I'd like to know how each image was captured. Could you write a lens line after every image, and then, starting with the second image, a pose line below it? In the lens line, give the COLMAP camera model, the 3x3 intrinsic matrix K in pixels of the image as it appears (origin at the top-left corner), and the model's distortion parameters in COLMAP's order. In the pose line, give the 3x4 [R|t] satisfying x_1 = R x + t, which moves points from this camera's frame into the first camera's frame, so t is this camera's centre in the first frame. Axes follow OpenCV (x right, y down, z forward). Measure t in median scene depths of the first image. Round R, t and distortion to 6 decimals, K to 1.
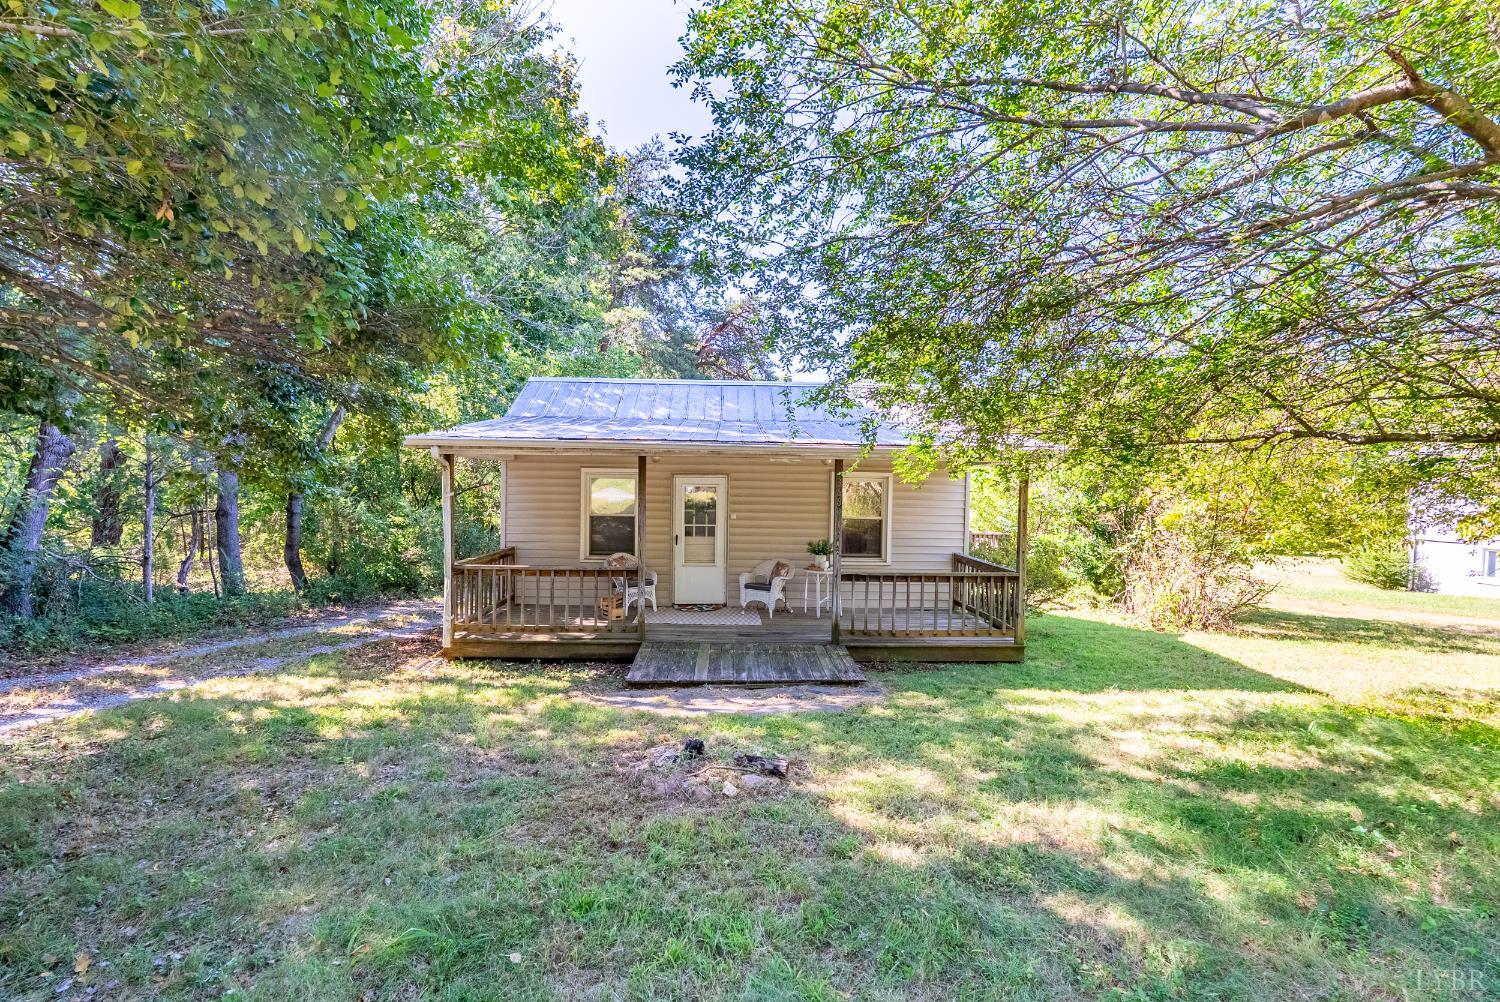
lens RADIAL K [[669.5, 0, 750.1], [0, 669.5, 502.8], [0, 0, 1]] dist [0.001128, 0.000124]
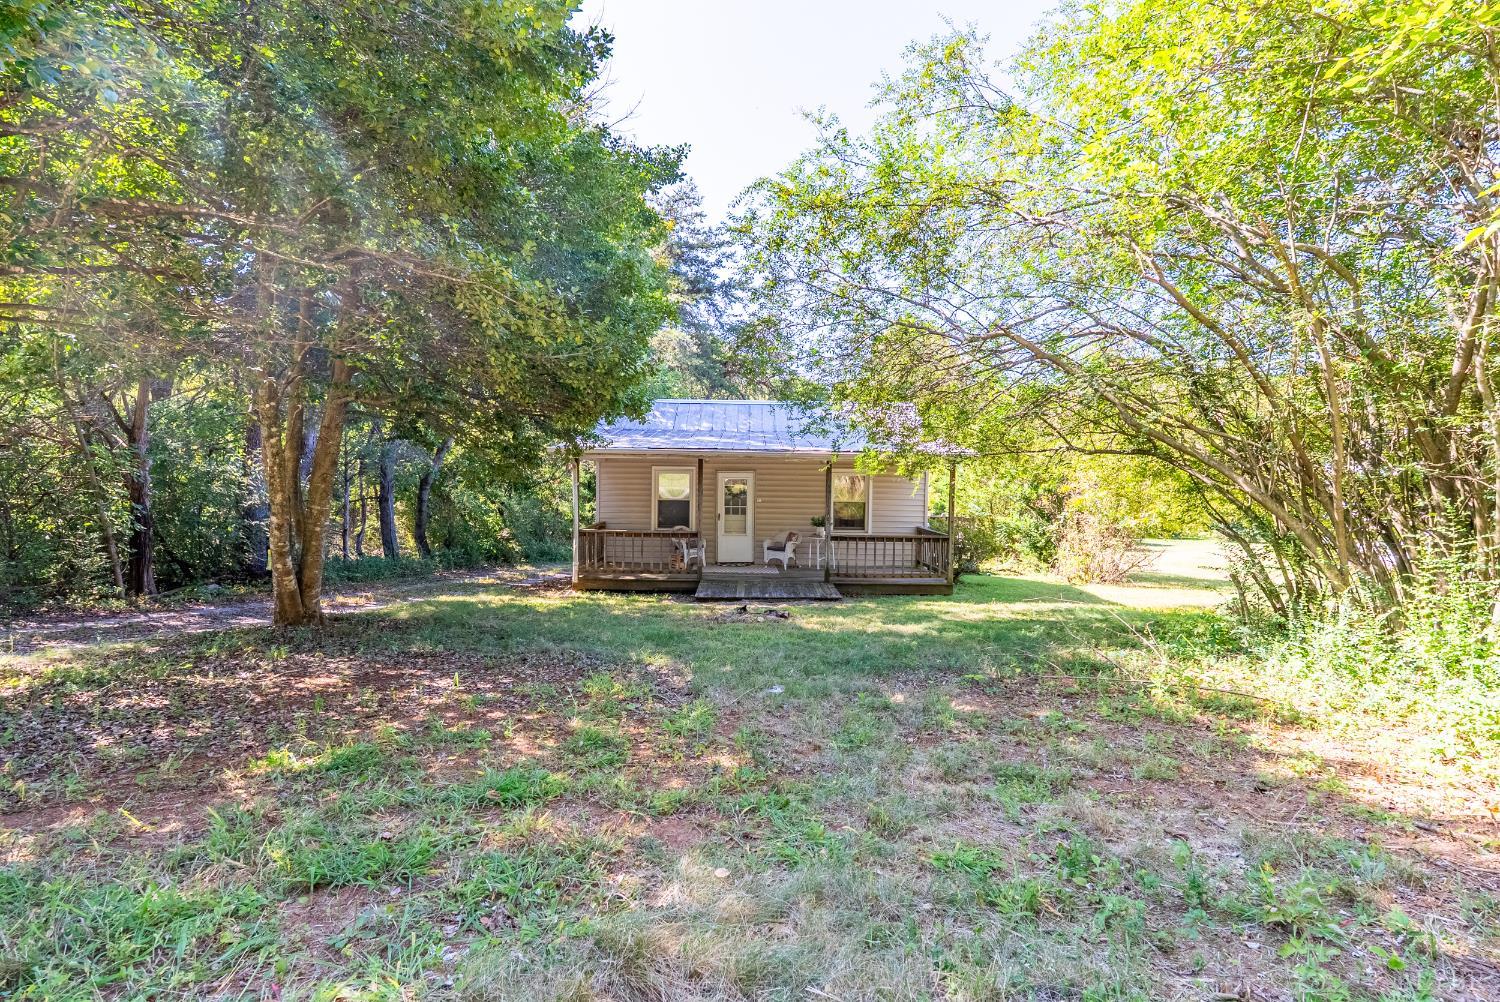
lens RADIAL K [[669.5, 0, 745.8], [0, 669.5, 495.3], [0, 0, 1]] dist [0.001128, 0.000124]
pose [[0.999241, -0.001128, -0.038950, 0.002140], [0.000939, 0.999988, -0.004876, 0.016525], [0.038955, 0.004836, 0.999229, -0.420611]]
